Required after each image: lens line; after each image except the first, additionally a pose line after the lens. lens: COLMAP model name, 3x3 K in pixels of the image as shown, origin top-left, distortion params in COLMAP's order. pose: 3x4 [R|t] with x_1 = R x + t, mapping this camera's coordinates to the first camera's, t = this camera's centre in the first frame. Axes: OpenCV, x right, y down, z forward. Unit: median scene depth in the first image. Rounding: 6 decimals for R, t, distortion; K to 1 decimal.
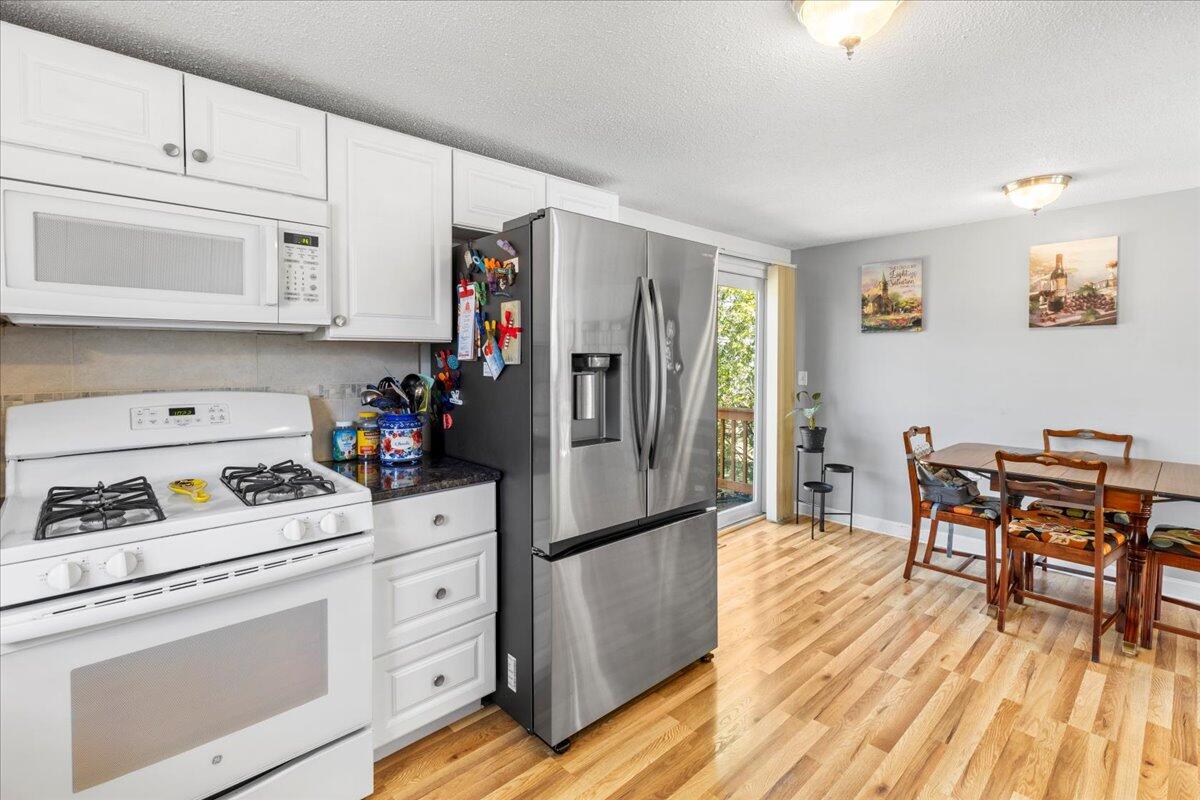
lens RADIAL K [[589.7, 0, 601.9], [0, 589.7, 387.3], [0, 0, 1]] dist [0.017714, -0.011597]
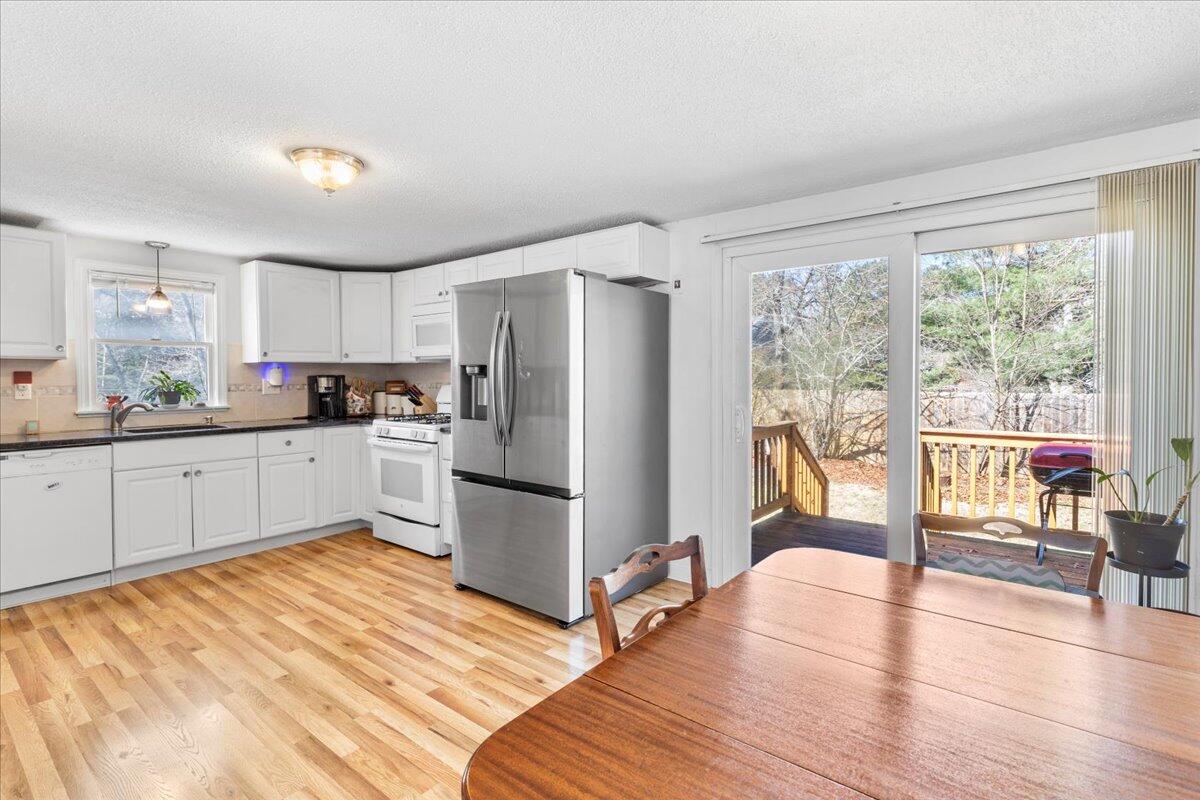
lens RADIAL K [[589.7, 0, 601.9], [0, 589.7, 387.3], [0, 0, 1]] dist [0.017714, -0.011597]
pose [[0.093635, 0.027443, -0.995228, 1.741831], [-0.035958, 0.999061, 0.024165, -0.049651], [0.994957, 0.033523, 0.094534, 1.252940]]
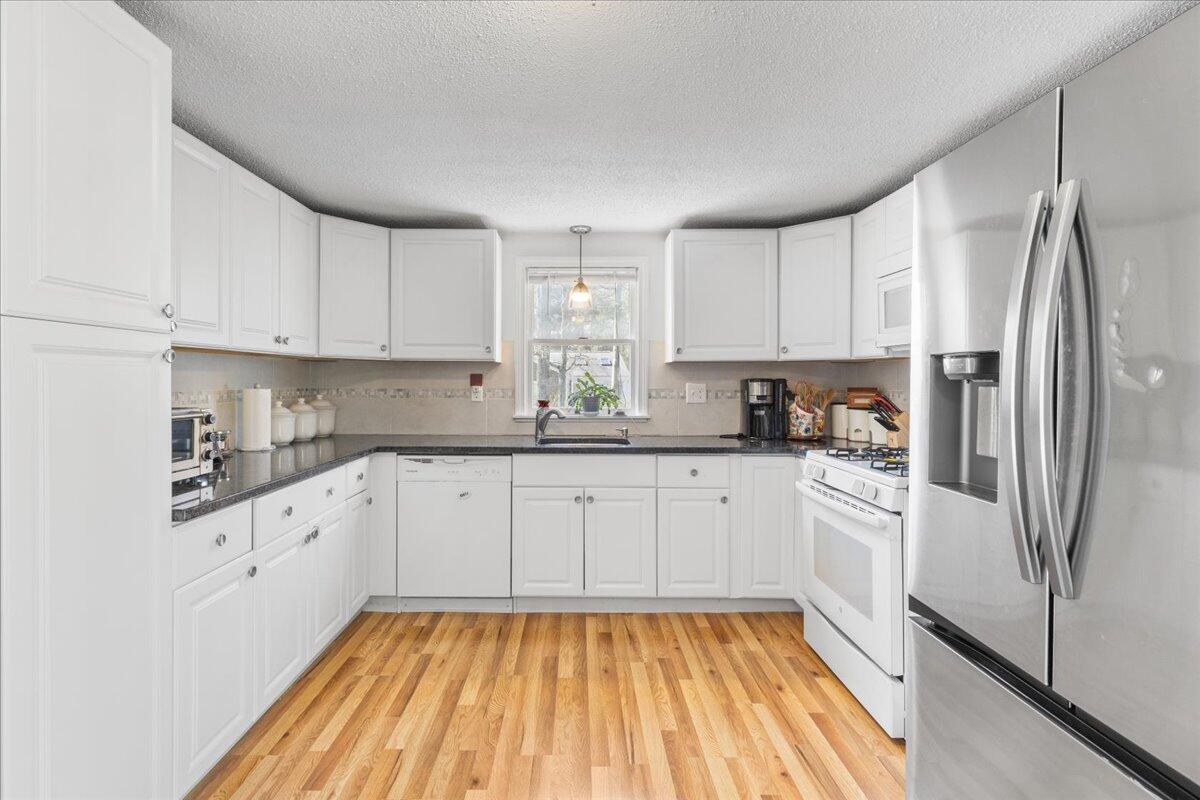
lens RADIAL K [[589.7, 0, 601.9], [0, 589.7, 387.3], [0, 0, 1]] dist [0.017714, -0.011597]
pose [[-0.694937, 0.014699, -0.718920, 0.772878], [-0.024845, 0.998703, 0.044436, -0.039994], [0.718641, 0.048742, -0.693671, 1.216788]]
